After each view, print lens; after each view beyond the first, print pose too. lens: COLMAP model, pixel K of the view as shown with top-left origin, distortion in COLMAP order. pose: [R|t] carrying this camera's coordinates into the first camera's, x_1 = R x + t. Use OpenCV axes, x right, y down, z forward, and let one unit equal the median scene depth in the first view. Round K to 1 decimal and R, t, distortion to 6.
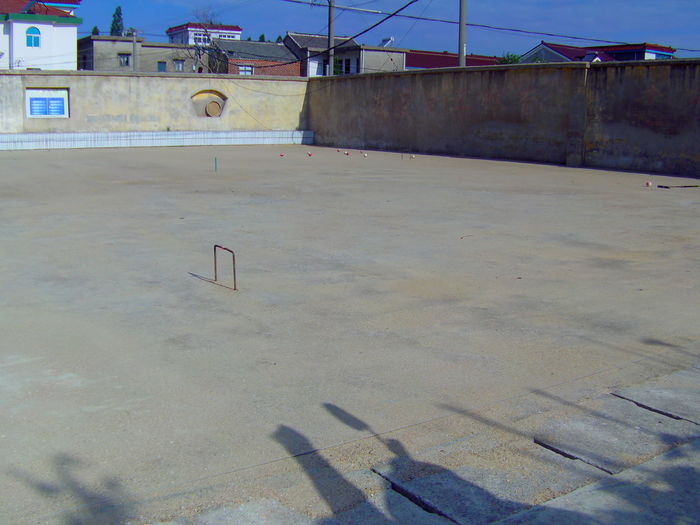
lens RADIAL K [[807.2, 0, 349.6], [0, 807.2, 259.5], [0, 0, 1]] dist [-0.140548, 0.000000]
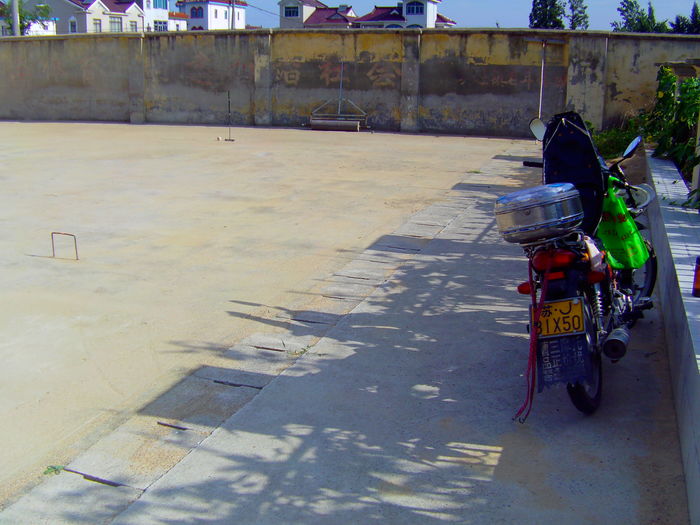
lens RADIAL K [[807.2, 0, 349.2], [0, 807.2, 263.9], [0, 0, 1]] dist [-0.140548, 0.000000]
pose [[0.820602, -0.157141, 0.549472, -0.136326], [0.110199, 0.986919, 0.117669, -0.018728], [-0.560775, -0.036008, 0.827185, -0.133694]]
